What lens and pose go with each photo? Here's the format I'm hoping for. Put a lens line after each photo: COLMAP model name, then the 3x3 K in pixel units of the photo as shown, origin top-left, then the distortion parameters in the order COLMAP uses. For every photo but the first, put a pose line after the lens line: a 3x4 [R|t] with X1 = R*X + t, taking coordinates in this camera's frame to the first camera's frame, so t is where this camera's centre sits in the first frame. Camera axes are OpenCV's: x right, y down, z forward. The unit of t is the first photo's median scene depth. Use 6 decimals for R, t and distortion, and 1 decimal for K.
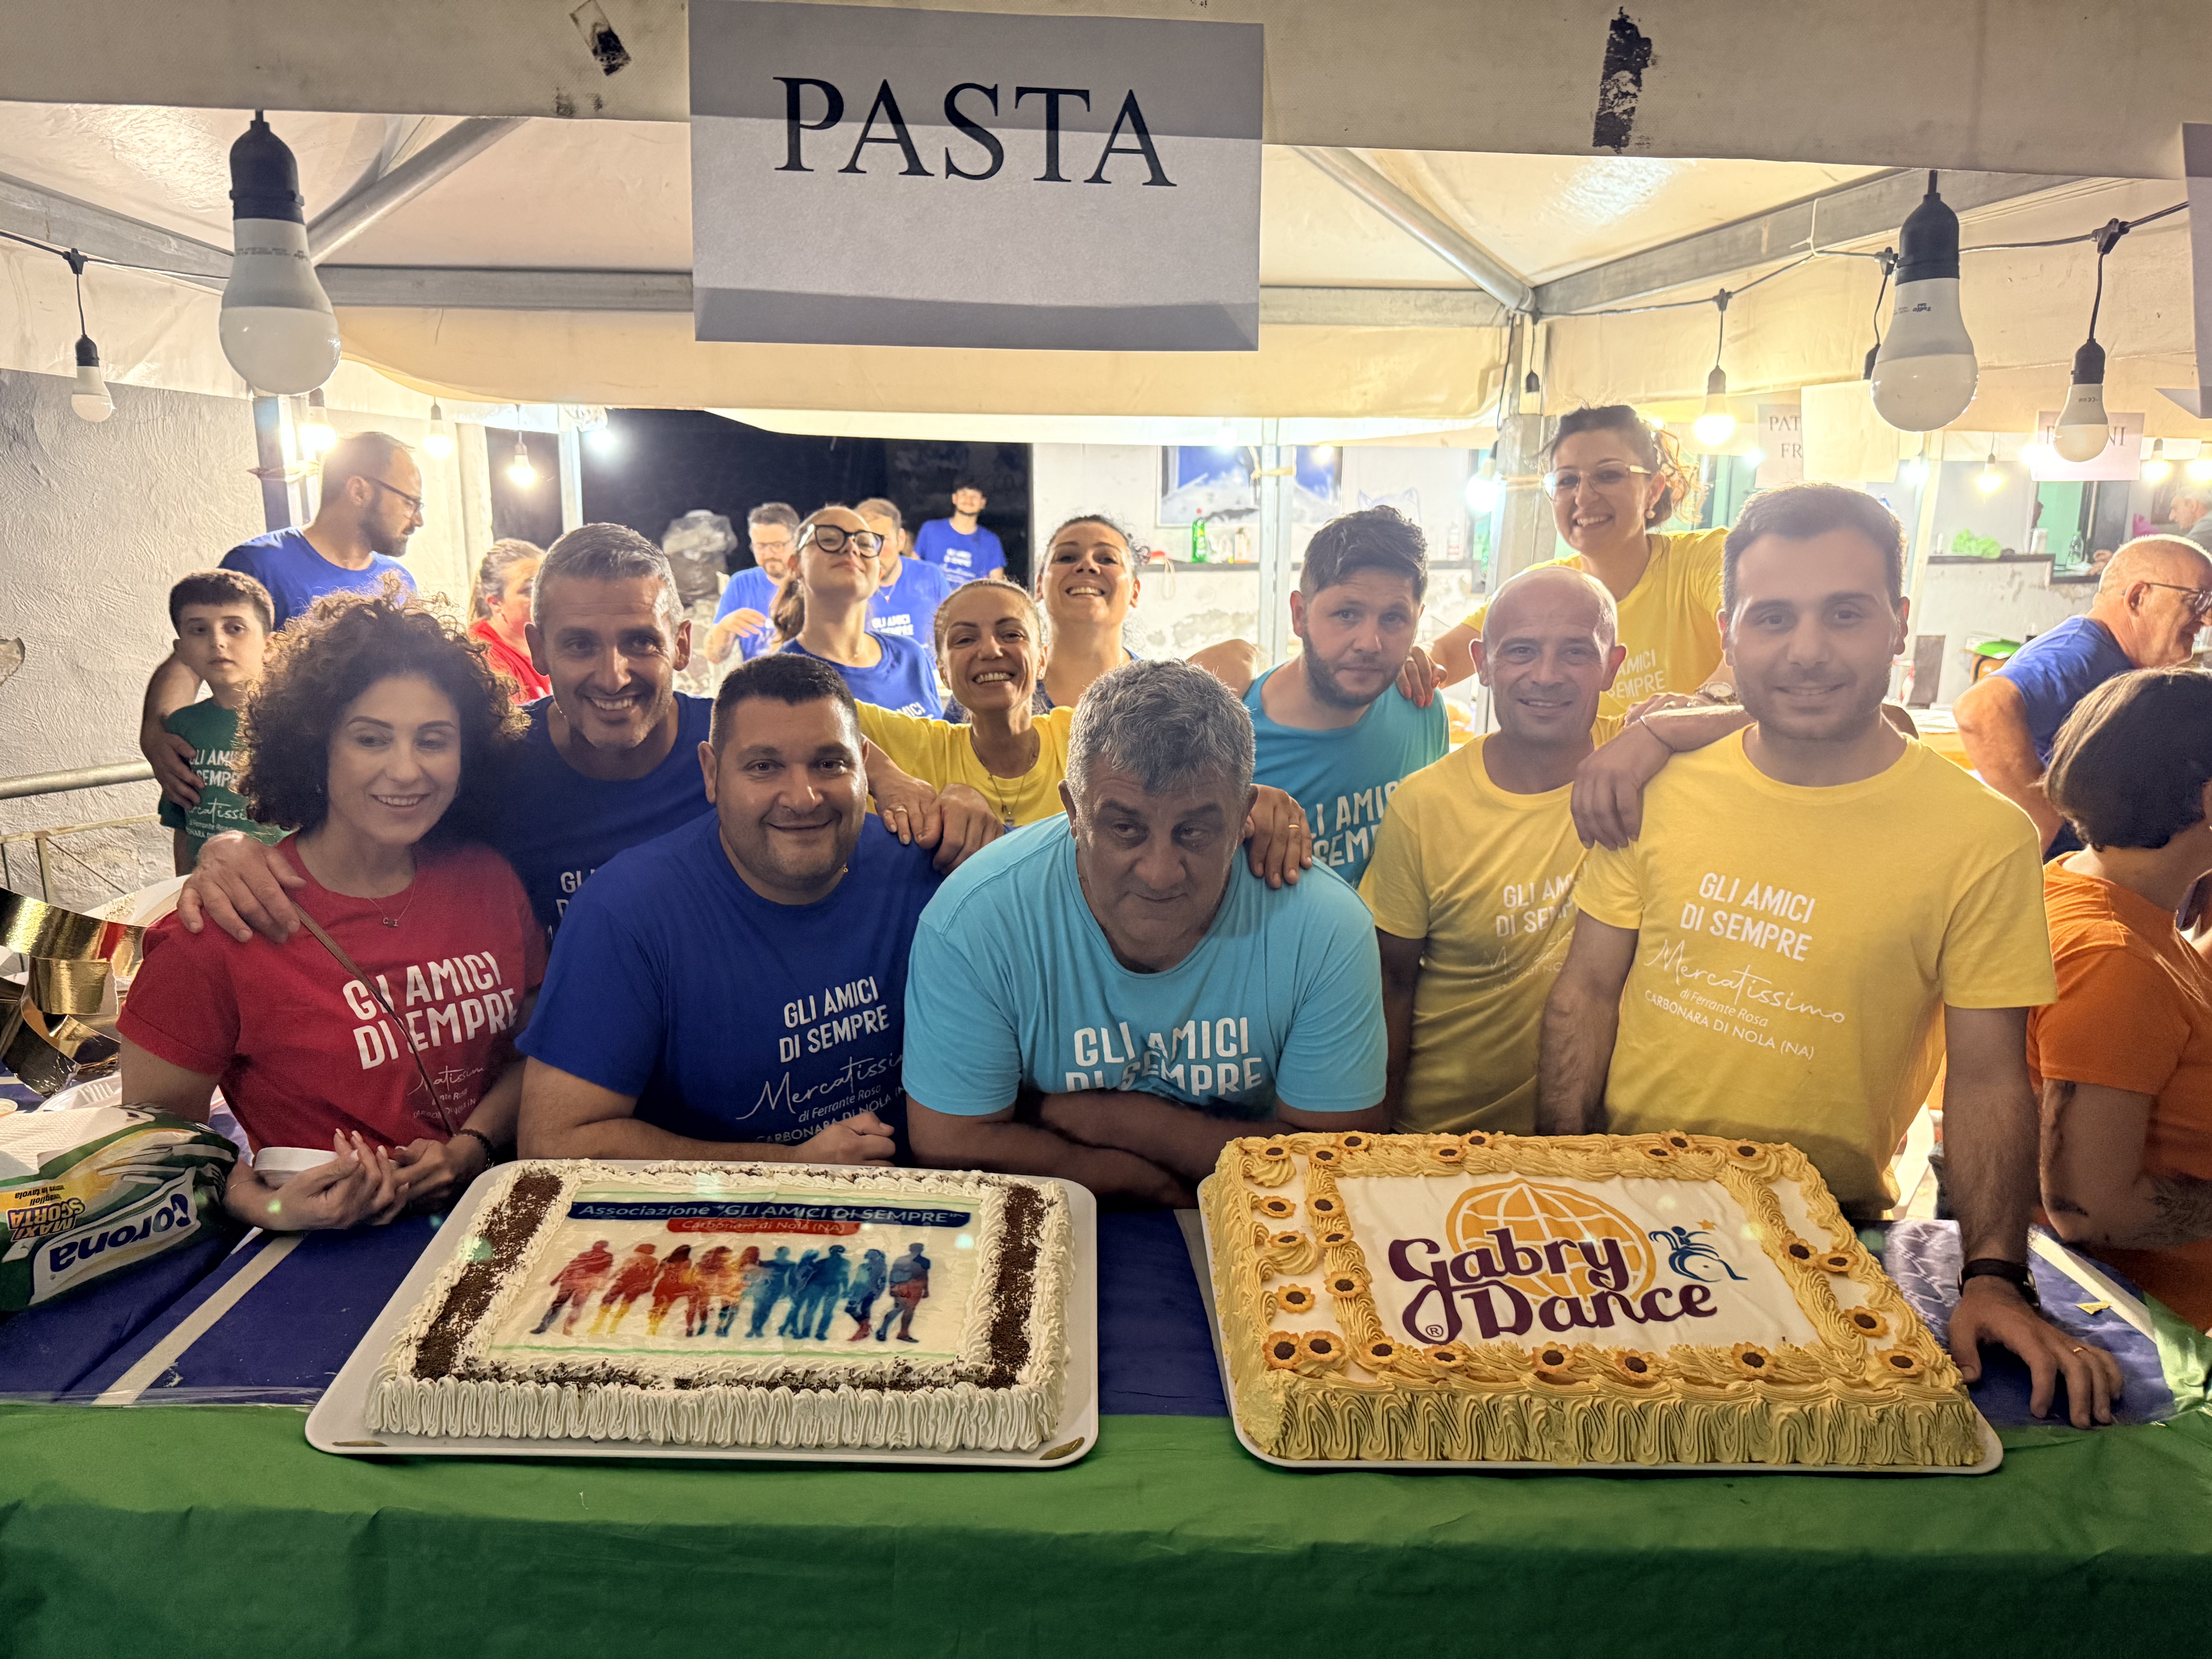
lens RADIAL K [[1583.3, 0, 1107.1], [0, 1583.3, 832.7], [0, 0, 1]] dist [-0.001433, -0.024530]
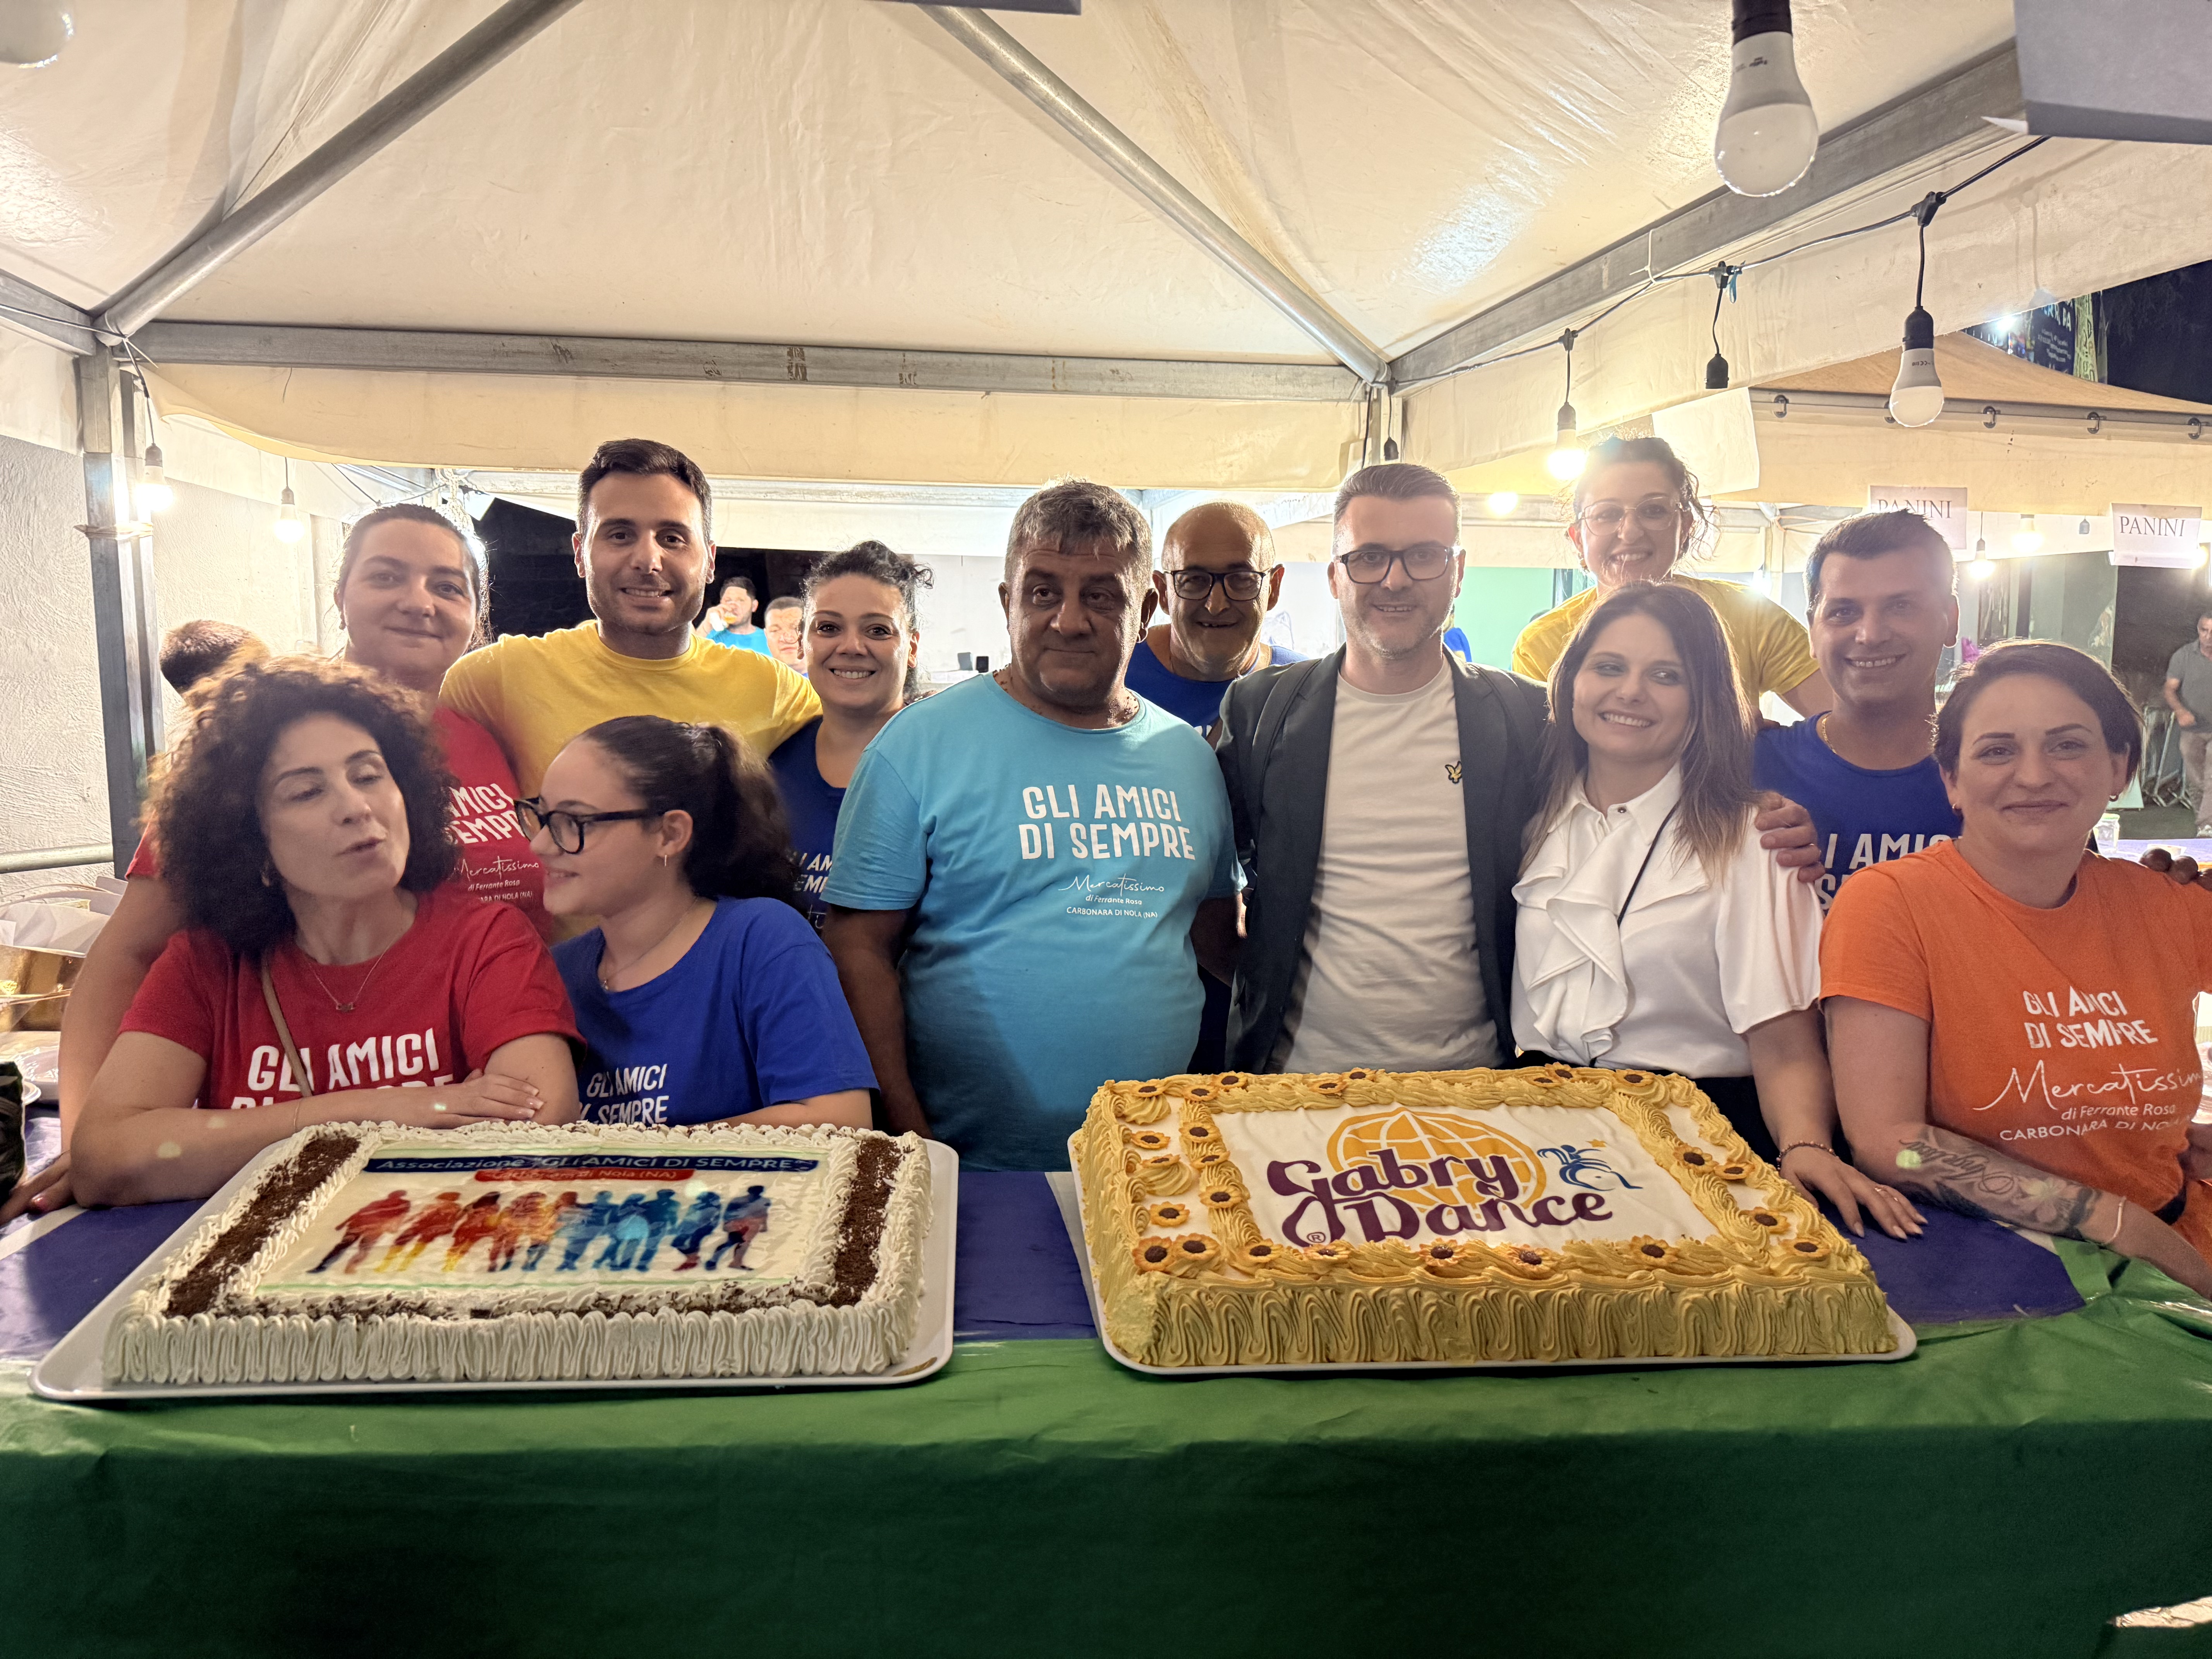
lens RADIAL K [[1575.5, 0, 1115.1], [0, 1575.5, 826.2], [0, 0, 1]] dist [0.018713, -0.048573]
pose [[0.996796, -0.011282, 0.079190, 0.017966], [0.019377, 0.994574, -0.102215, 0.163558], [-0.077607, 0.103422, 0.991605, 0.064522]]
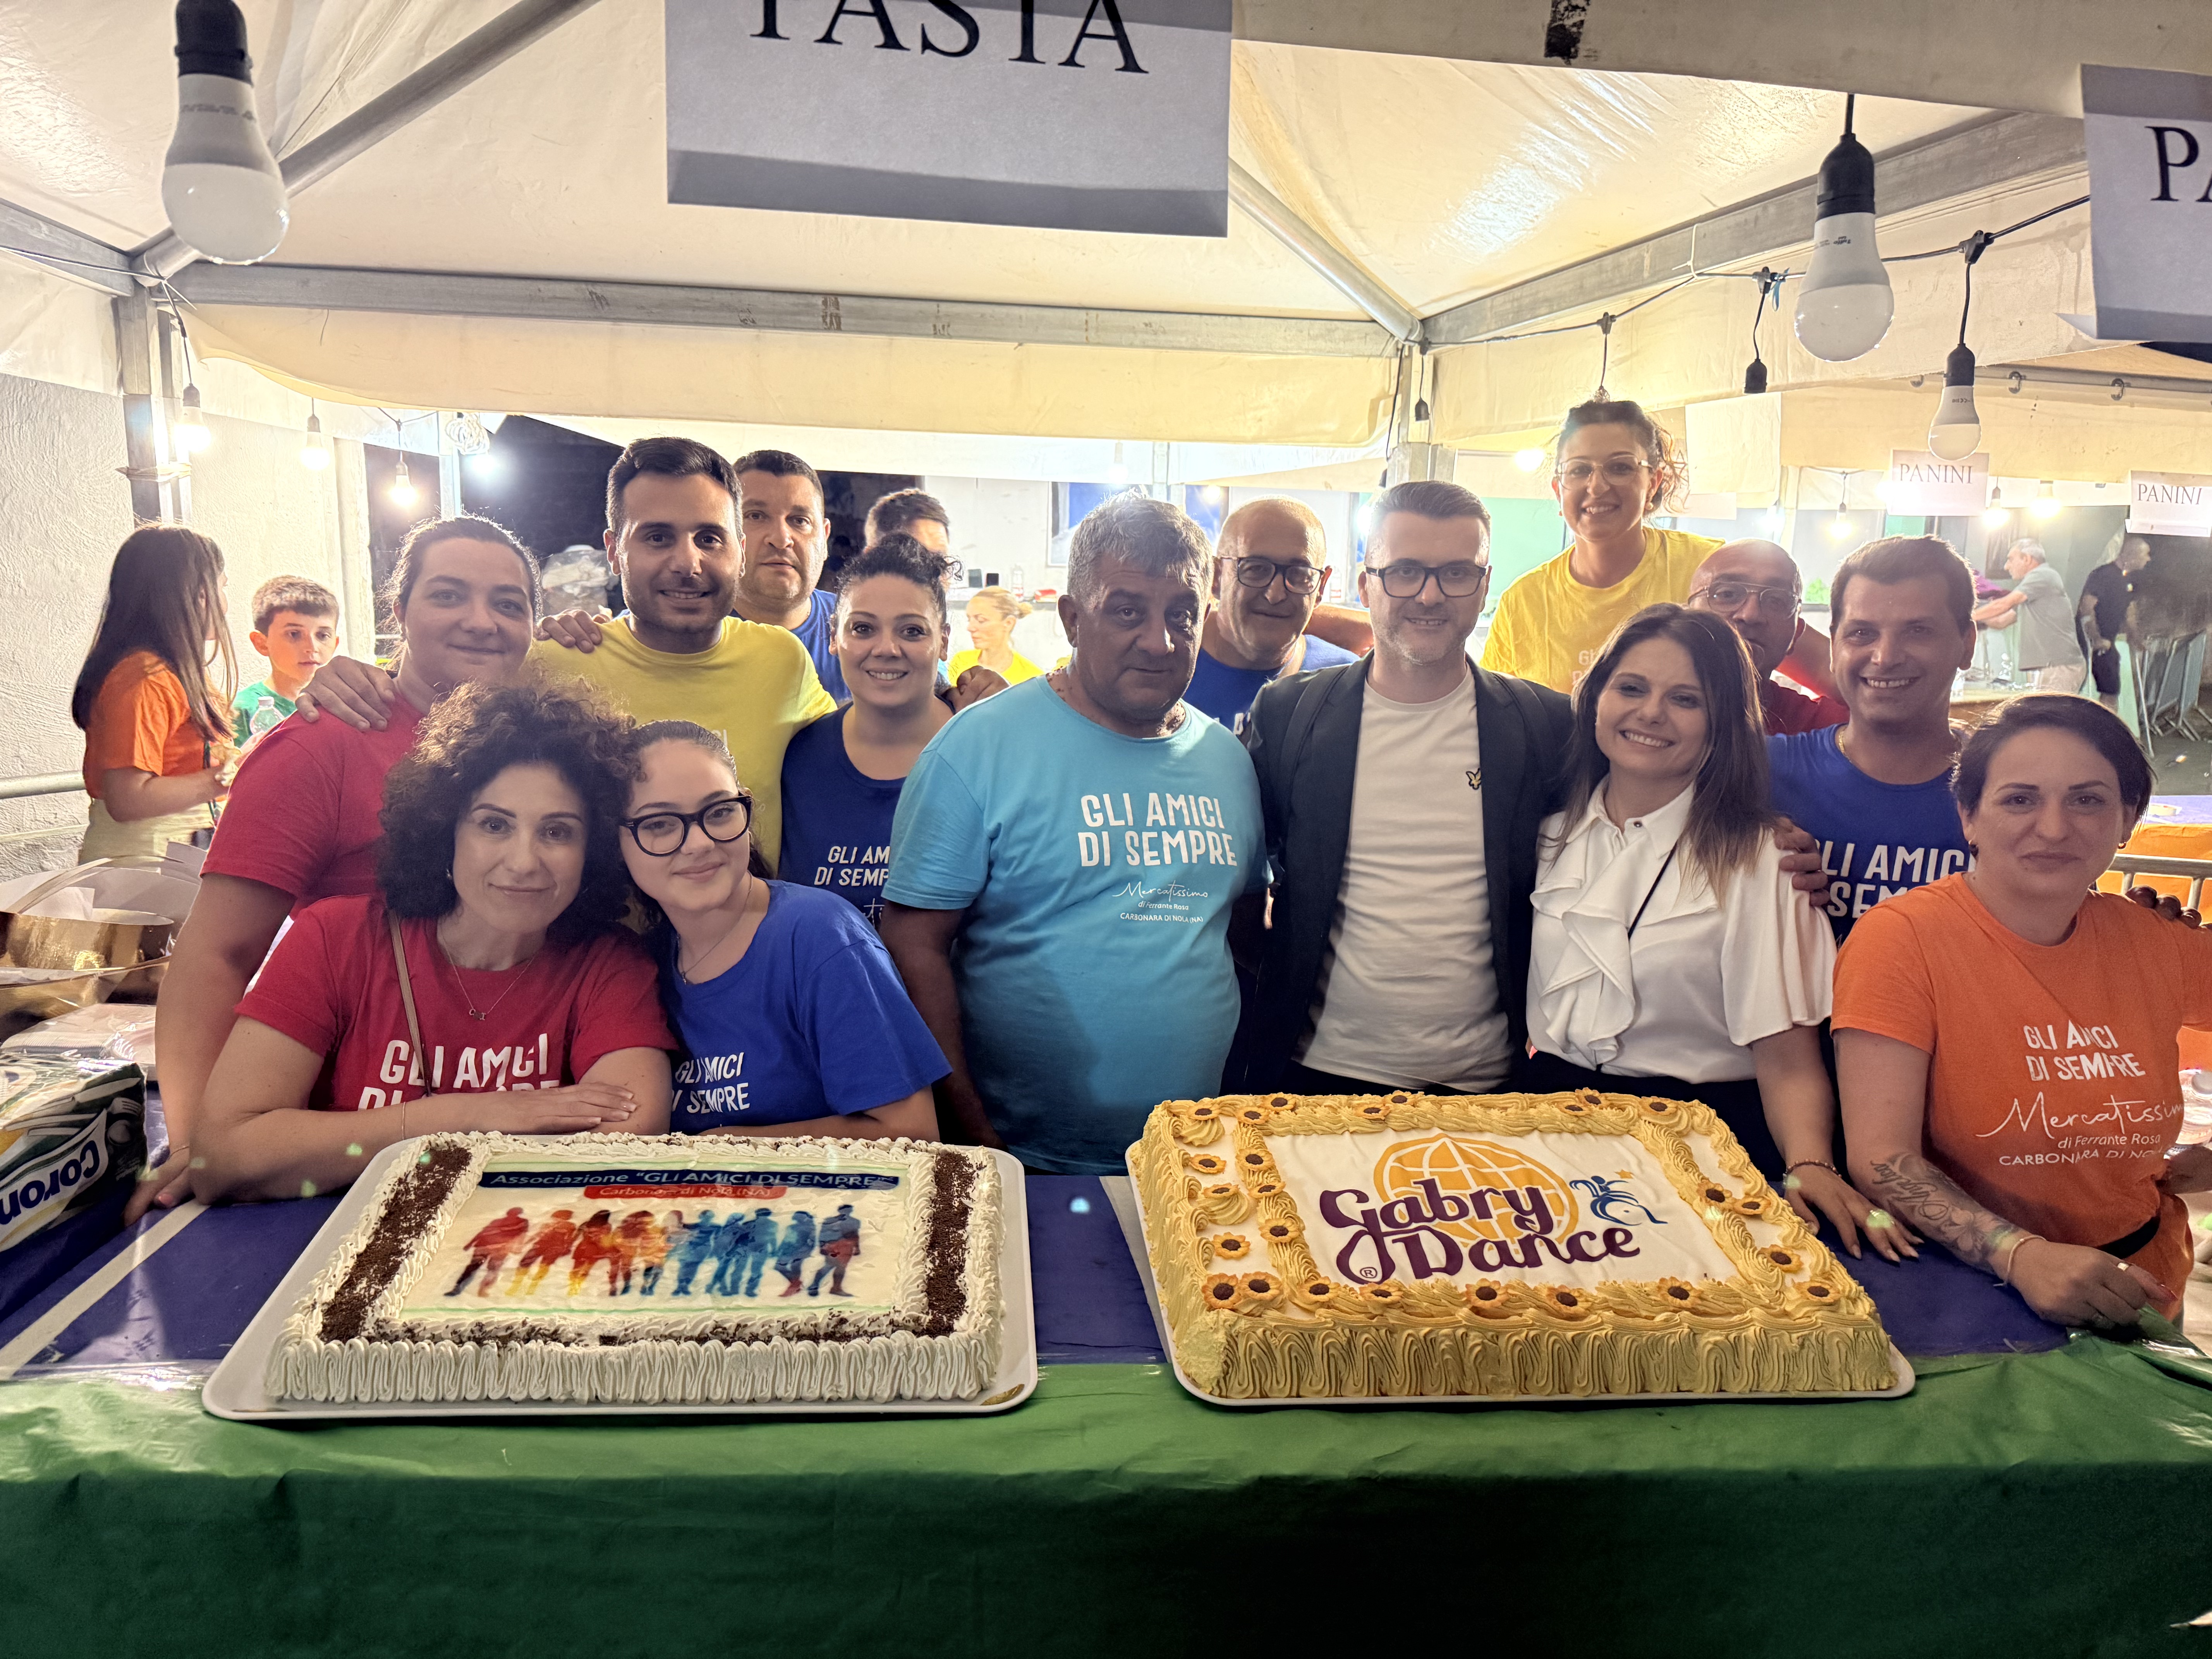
lens RADIAL K [[1575.5, 0, 1115.1], [0, 1575.5, 826.2], [0, 0, 1]] dist [0.018713, -0.048573]
pose [[0.996752, 0.001767, 0.080512, -0.035065], [0.001148, 0.999346, -0.036154, 0.064928], [-0.080523, 0.036129, 0.996098, 0.000750]]
